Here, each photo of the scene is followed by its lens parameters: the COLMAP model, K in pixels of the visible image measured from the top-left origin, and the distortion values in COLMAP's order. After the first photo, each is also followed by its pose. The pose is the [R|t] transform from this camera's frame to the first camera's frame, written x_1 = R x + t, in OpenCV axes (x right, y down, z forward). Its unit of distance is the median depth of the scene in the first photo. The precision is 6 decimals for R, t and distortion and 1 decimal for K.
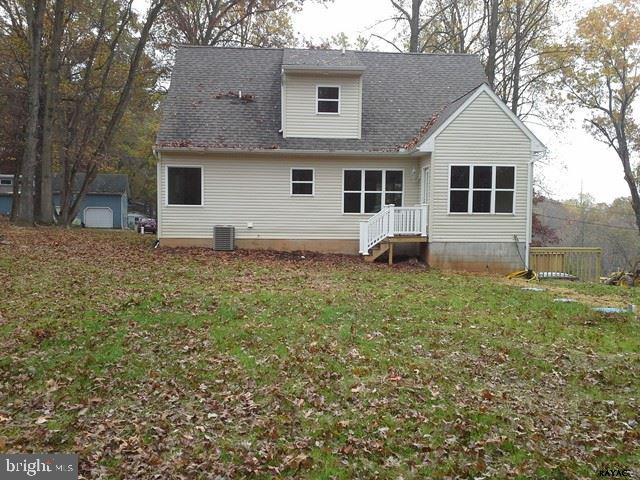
lens RADIAL K [[607.7, 0, 320.0], [0, 607.7, 240.0], [0, 0, 1]] dist [0.084122, -0.010254]
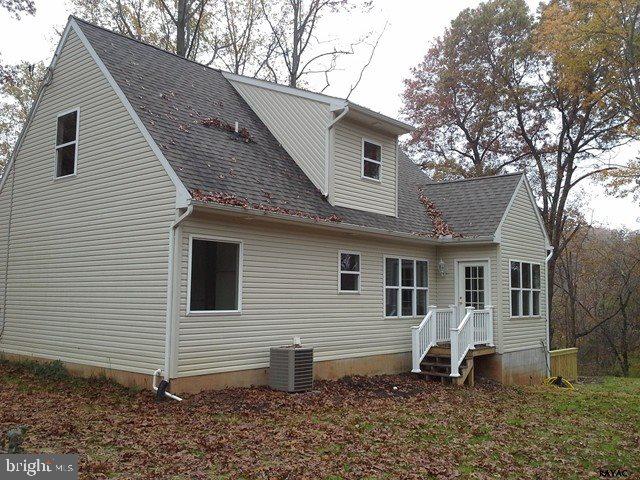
lens RADIAL K [[607.7, 0, 320.0], [0, 607.7, 240.0], [0, 0, 1]] dist [0.084122, -0.010254]
pose [[0.686156, 0.064151, 0.724620, -0.549666], [0.019255, 0.994153, -0.106246, -0.060058], [-0.727199, 0.086854, 0.680909, 0.560765]]
